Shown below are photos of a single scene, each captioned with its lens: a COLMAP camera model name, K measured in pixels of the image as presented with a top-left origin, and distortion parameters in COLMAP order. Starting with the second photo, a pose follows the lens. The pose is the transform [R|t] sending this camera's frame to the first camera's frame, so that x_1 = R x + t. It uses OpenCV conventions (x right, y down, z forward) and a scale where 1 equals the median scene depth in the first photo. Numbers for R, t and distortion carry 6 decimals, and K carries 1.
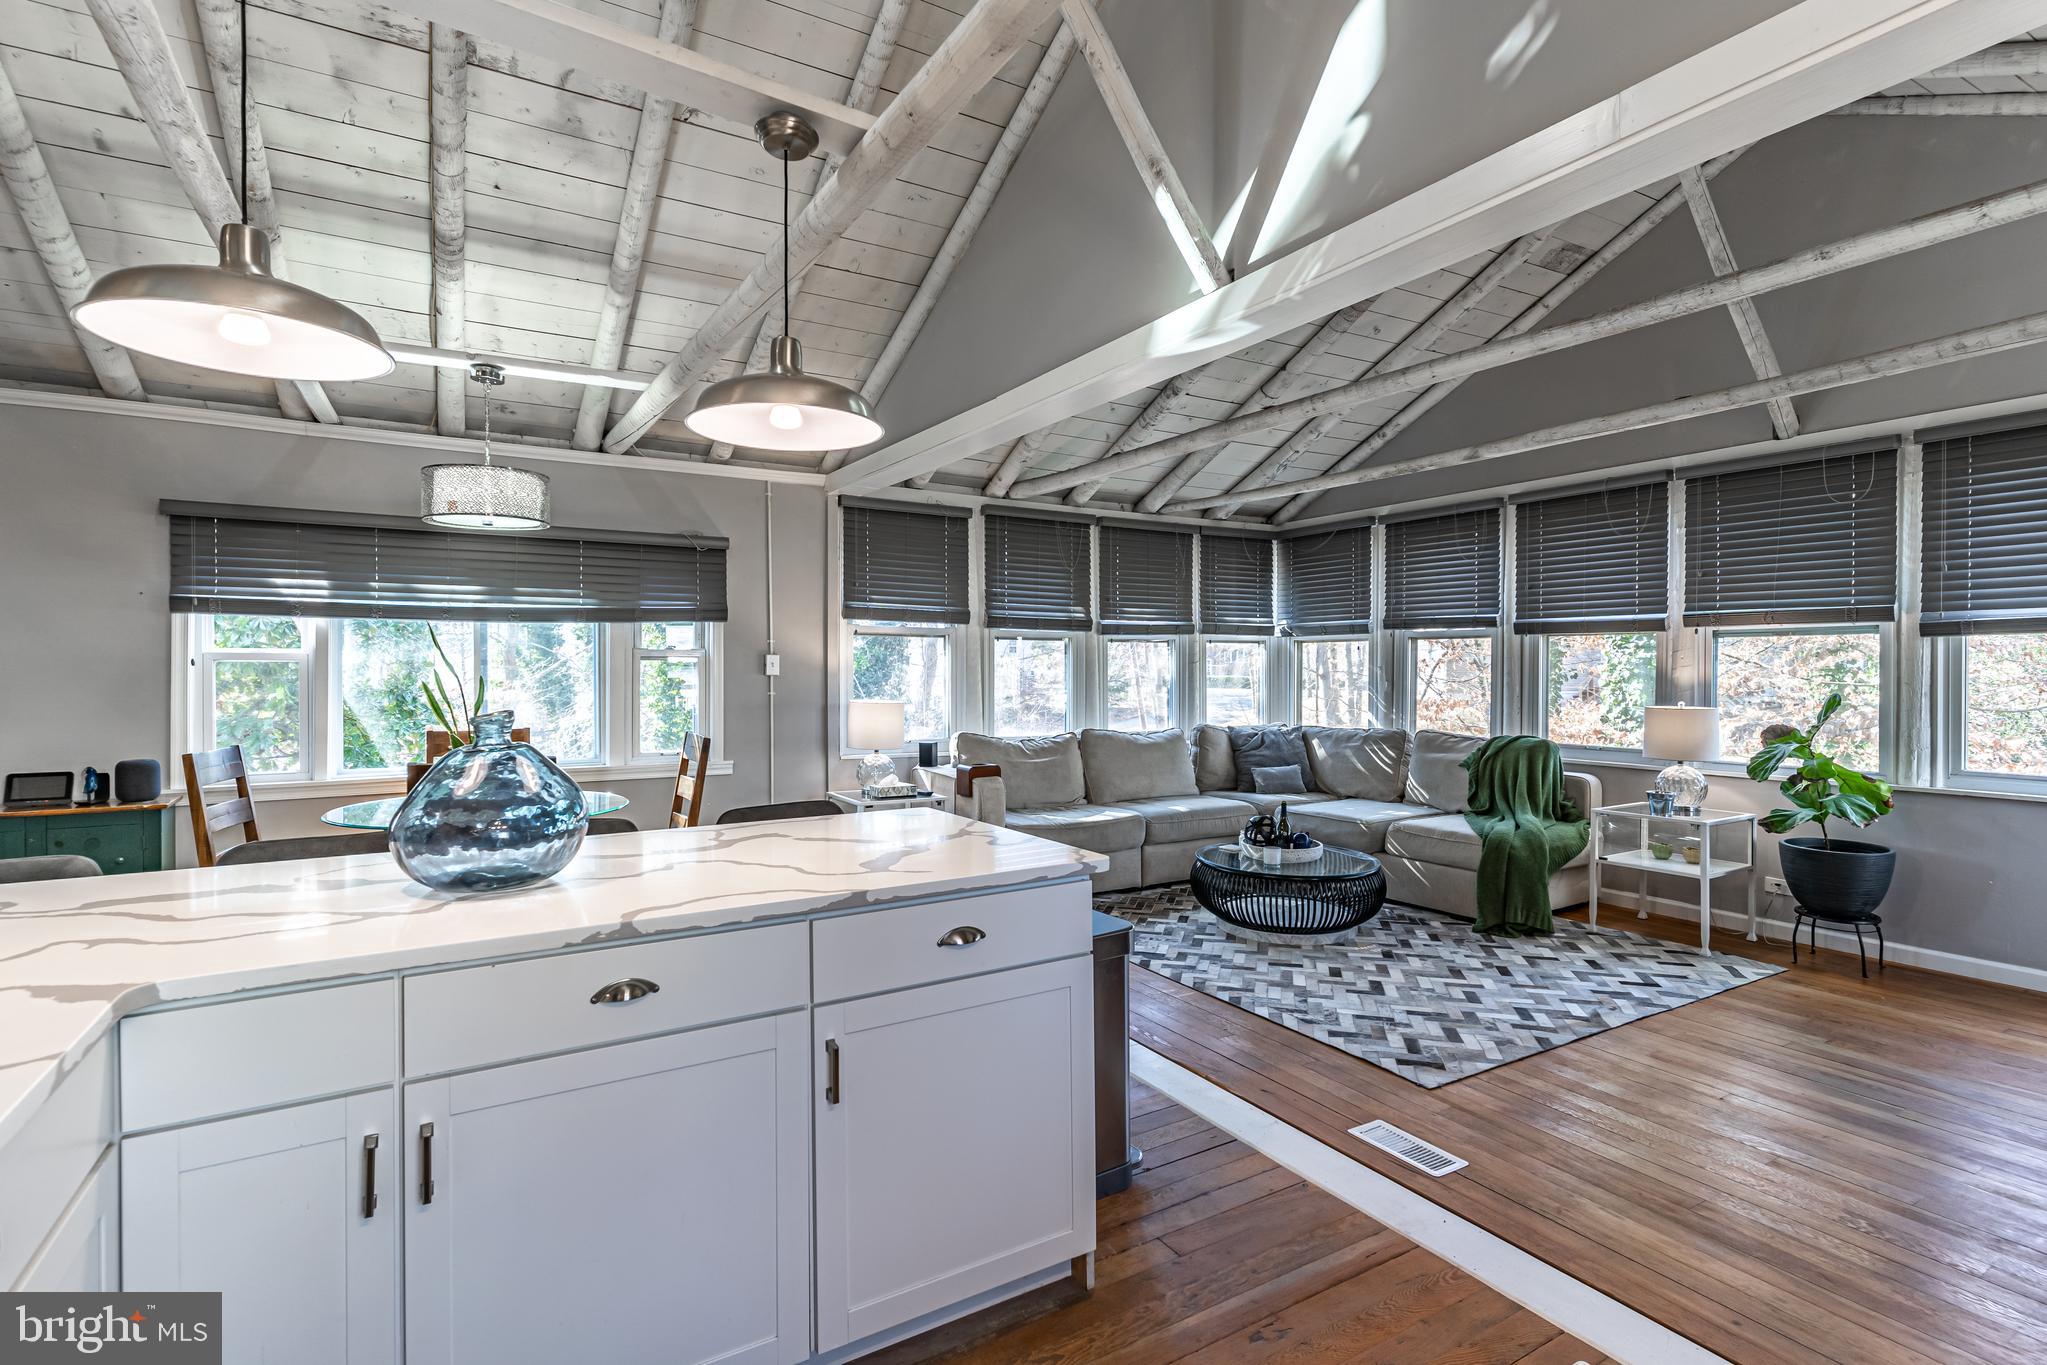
lens RADIAL K [[979.7, 0, 1023.3], [0, 979.7, 673.5], [0, 0, 1]] dist [0.001206, 0.000106]
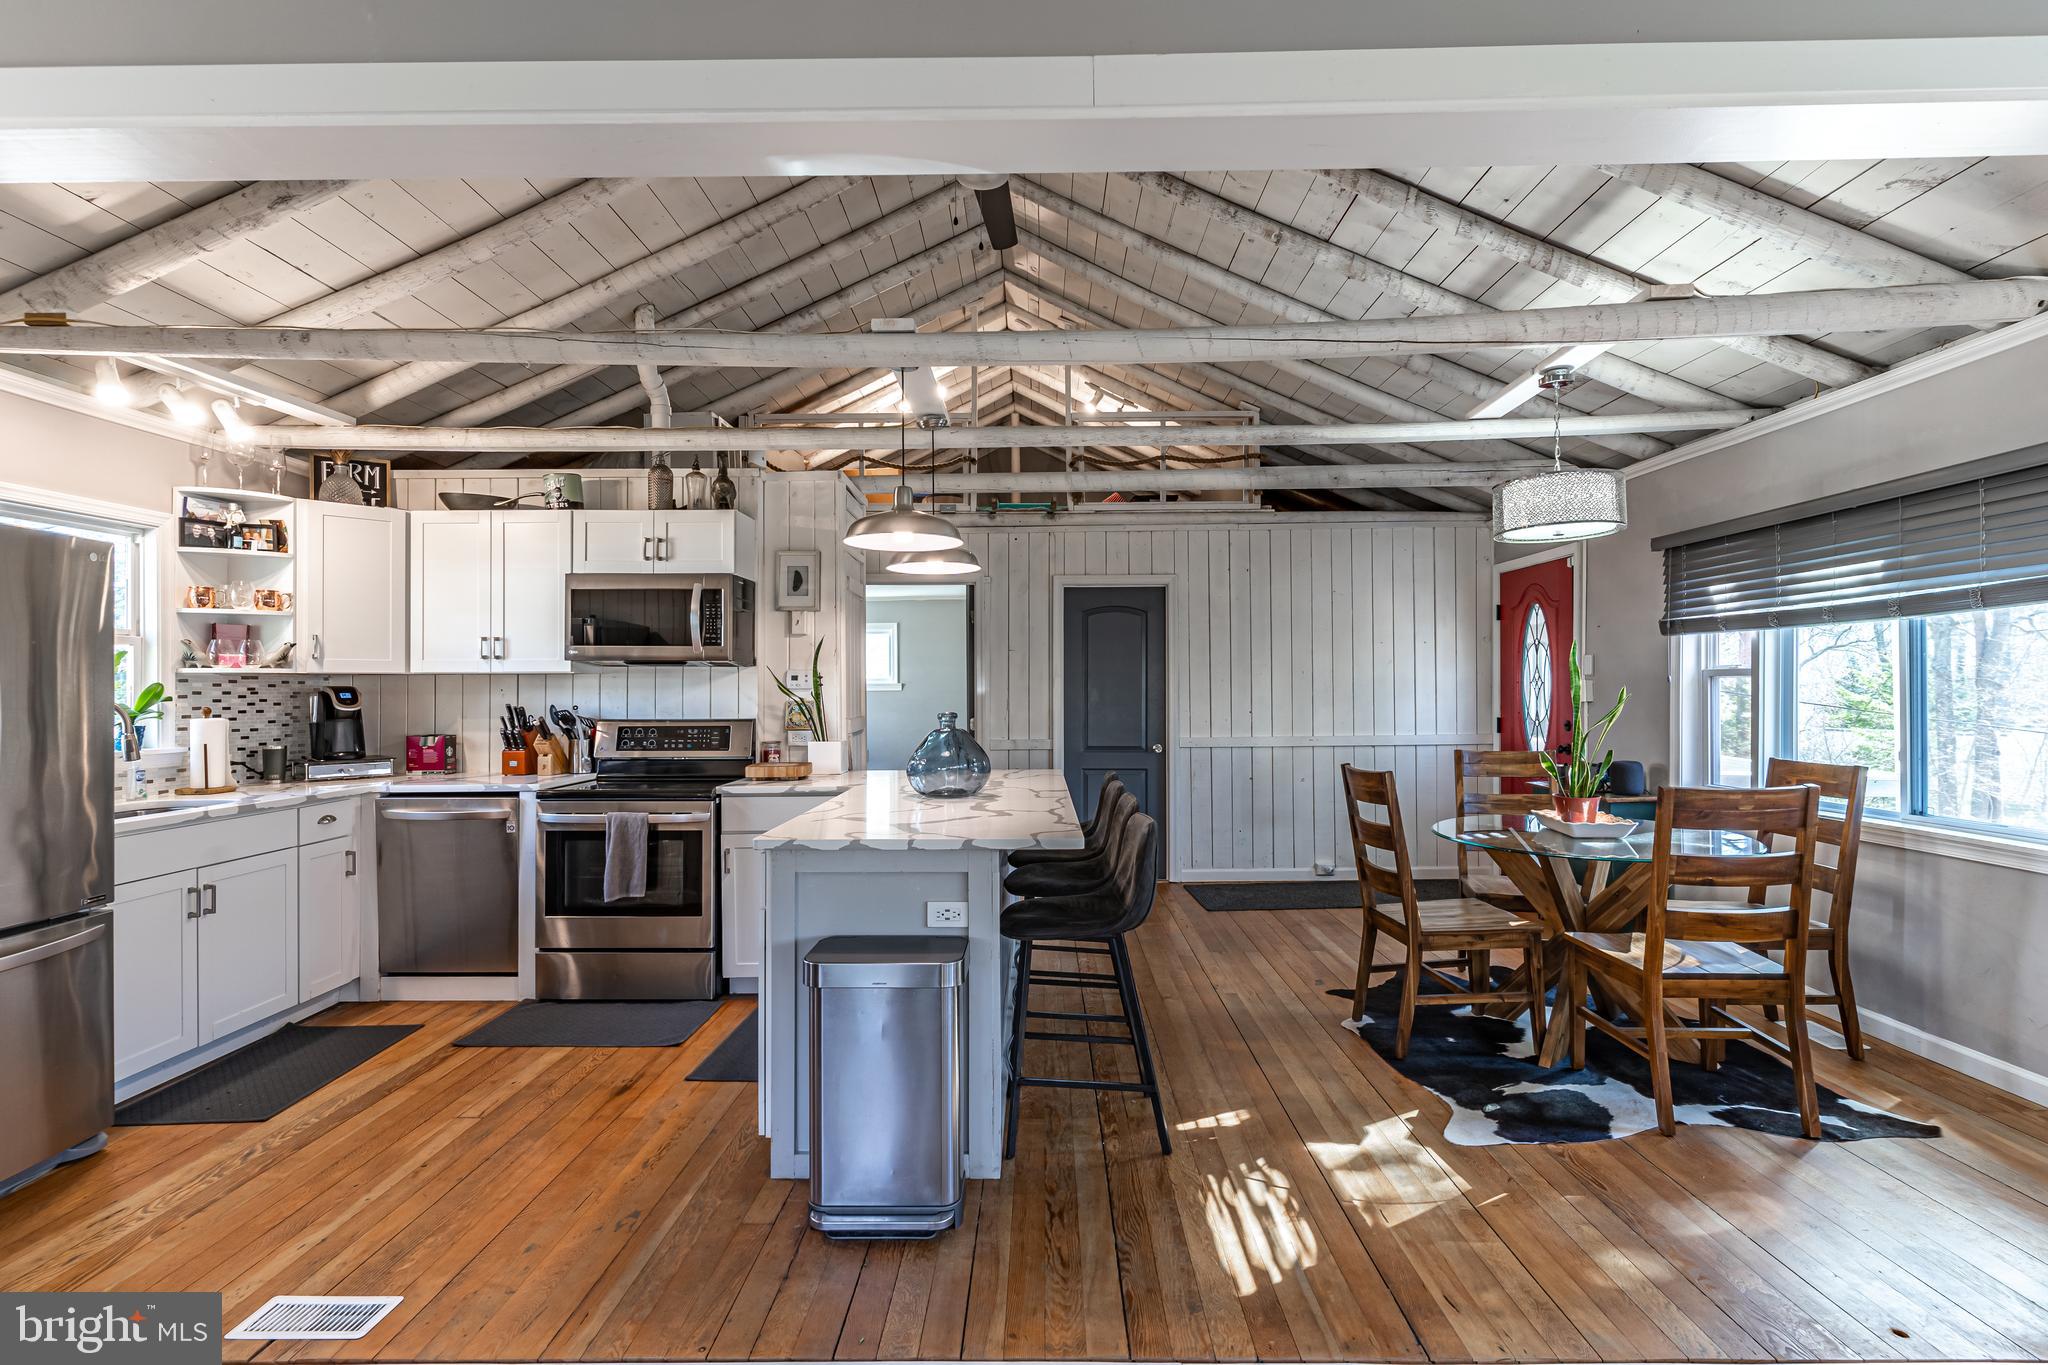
lens RADIAL K [[980.2, 0, 1023.8], [0, 980.2, 677.7], [0, 0, 1]] dist [0.001206, 0.000106]
pose [[-0.528561, -0.004832, -0.848881, 0.452146], [0.005929, 0.999938, -0.009384, -0.005894], [0.848874, -0.009993, -0.528500, 0.896299]]
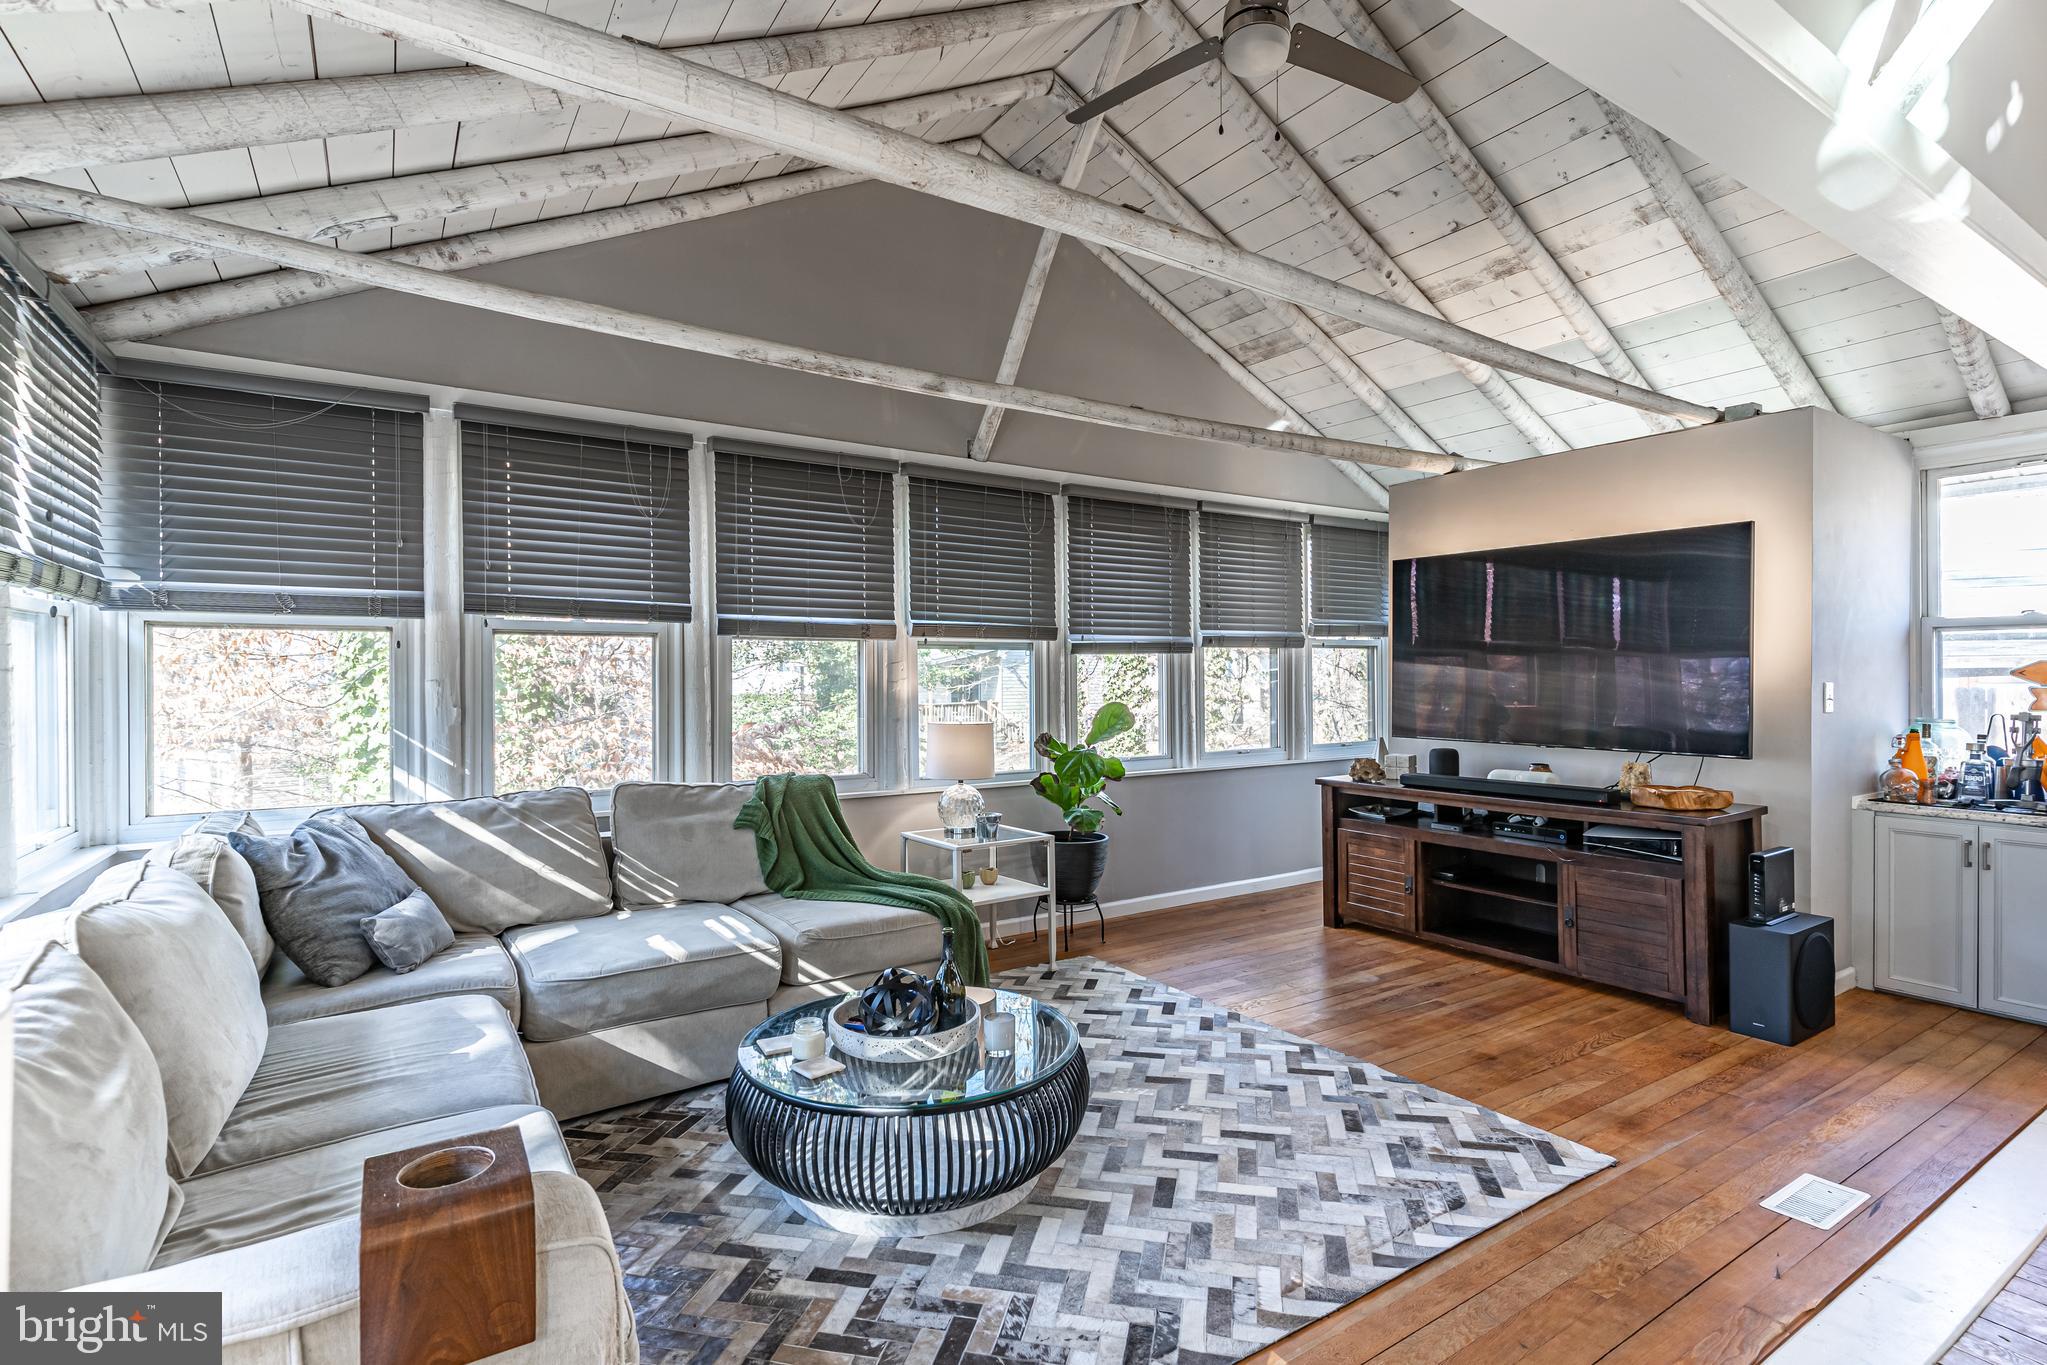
lens RADIAL K [[979.7, 0, 1035.3], [0, 979.7, 693.2], [0, 0, 1]] dist [0.001206, 0.000106]
pose [[-0.042660, -0.013786, 0.998995, -0.288322], [0.009076, 0.999858, 0.014185, -0.006921], [-0.999048, 0.009672, -0.042529, 1.039207]]
